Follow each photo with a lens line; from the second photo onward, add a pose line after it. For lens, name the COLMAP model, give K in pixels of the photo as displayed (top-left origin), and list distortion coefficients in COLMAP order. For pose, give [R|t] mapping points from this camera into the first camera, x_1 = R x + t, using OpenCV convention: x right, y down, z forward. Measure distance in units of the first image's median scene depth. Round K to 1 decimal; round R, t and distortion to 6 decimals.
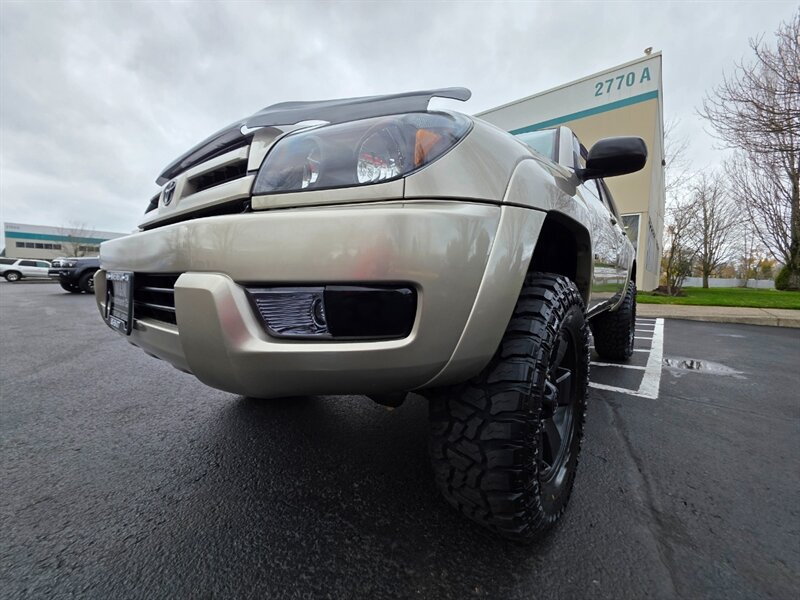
lens RADIAL K [[318.3, 0, 400.7], [0, 318.3, 299.9], [0, 0, 1]] dist [0.002483, -0.000382]
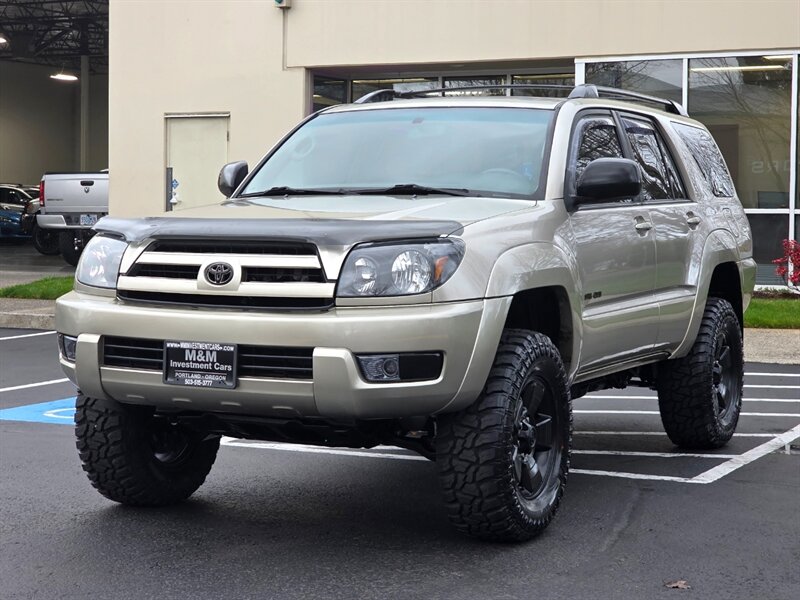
lens RADIAL K [[1622.4, 0, 400.0], [0, 1622.4, 300.0], [0, 0, 1]] dist [-0.420460, 7.496823]
pose [[0.971258, -0.024824, 0.236733, -1.601540], [0.028348, 0.999532, -0.011490, -0.159133], [-0.236337, 0.017871, 0.971507, -5.398825]]
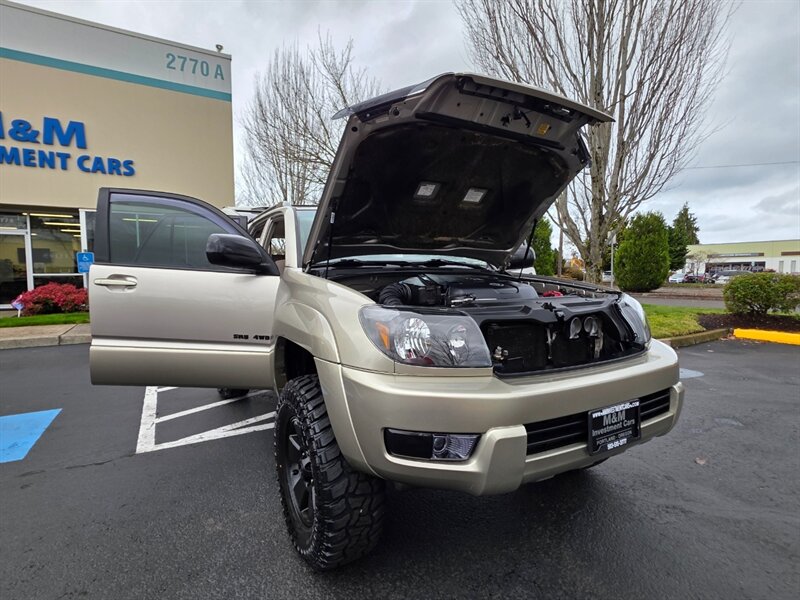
lens RADIAL K [[408.9, 0, 400.0], [0, 408.9, 300.0], [0, 0, 1]] dist [0.001909, 0.000772]
pose [[0.351800, -0.081231, 0.932544, -2.695878], [0.078928, 0.995254, 0.056918, -0.679525], [-0.932742, 0.053581, 0.356542, 1.175631]]
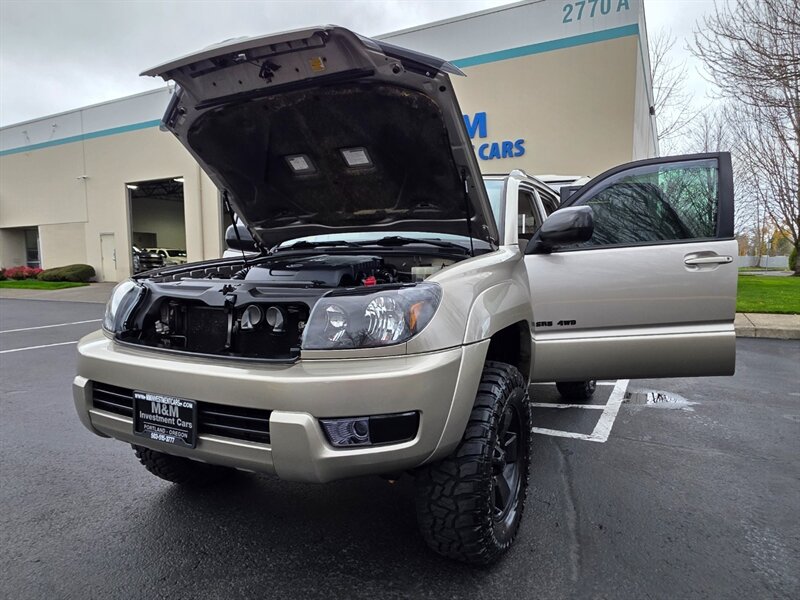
lens RADIAL K [[514.4, 0, 396.3], [0, 514.4, 316.7], [0, 0, 1]] dist [0.004467, -0.001359]
pose [[0.977489, -0.047443, 0.205583, -0.394595], [0.040262, 0.998429, 0.038976, -0.422249], [-0.207109, -0.029822, 0.977863, -1.075978]]
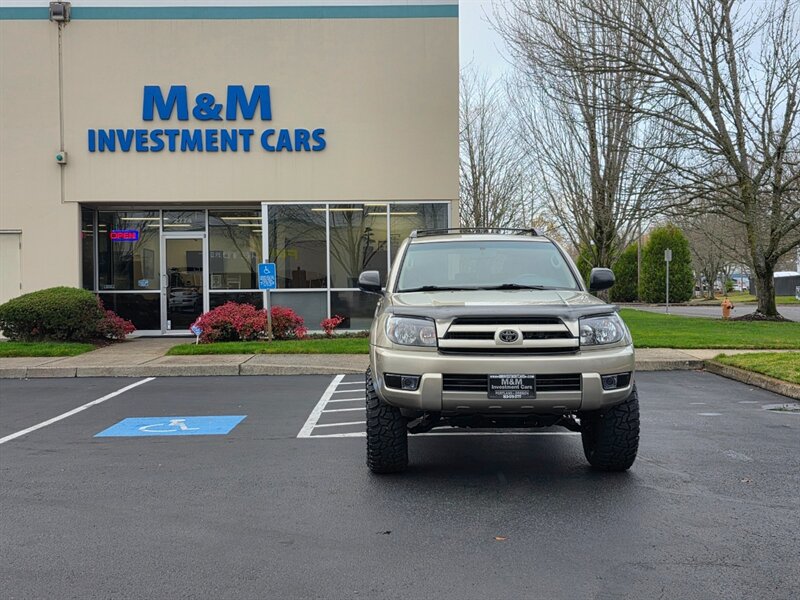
lens RADIAL K [[959.3, 0, 400.0], [0, 959.3, 300.0], [0, 0, 1]] dist [0.103869, -0.027592]
pose [[0.765366, -0.037140, 0.642523, -5.856706], [0.071950, 0.997013, -0.028075, -0.480364], [-0.639561, 0.067717, 0.765752, -3.800203]]
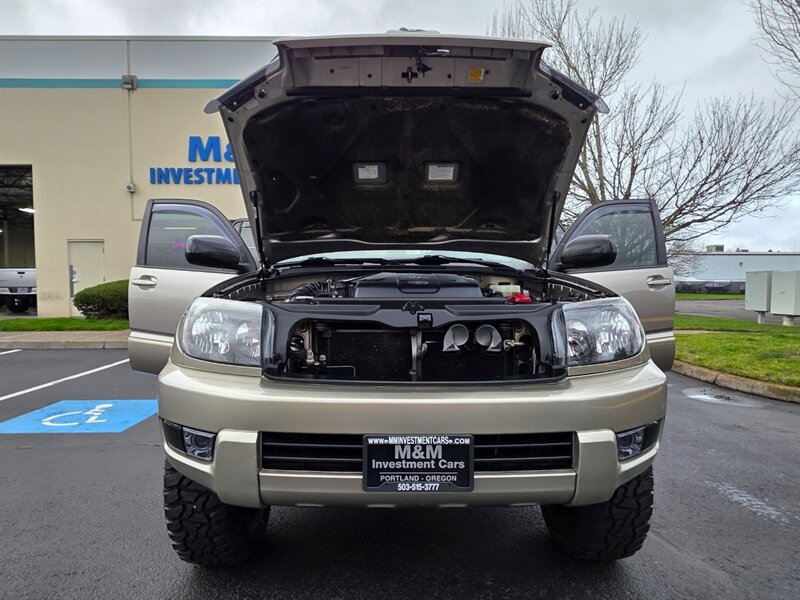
lens RADIAL K [[514.4, 0, 396.3], [0, 514.4, 316.7], [0, 0, 1]] dist [0.004467, -0.001359]
pose [[0.763005, -0.057528, 0.643827, -1.916540], [0.062775, 0.997918, 0.014772, -0.480350], [-0.643337, 0.029145, 0.765028, -0.207894]]
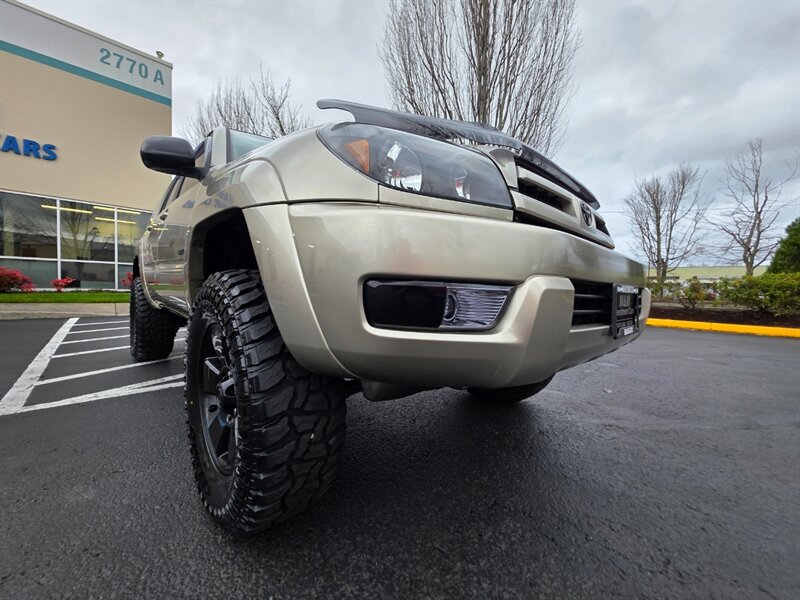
lens RADIAL K [[318.3, 0, 400.7], [0, 318.3, 299.9], [0, 0, 1]] dist [0.002483, -0.000382]
pose [[0.125146, -0.053007, 0.990721, -2.058810], [0.047011, 0.997767, 0.047446, -0.126787], [-0.991024, 0.040637, 0.127358, 1.611720]]
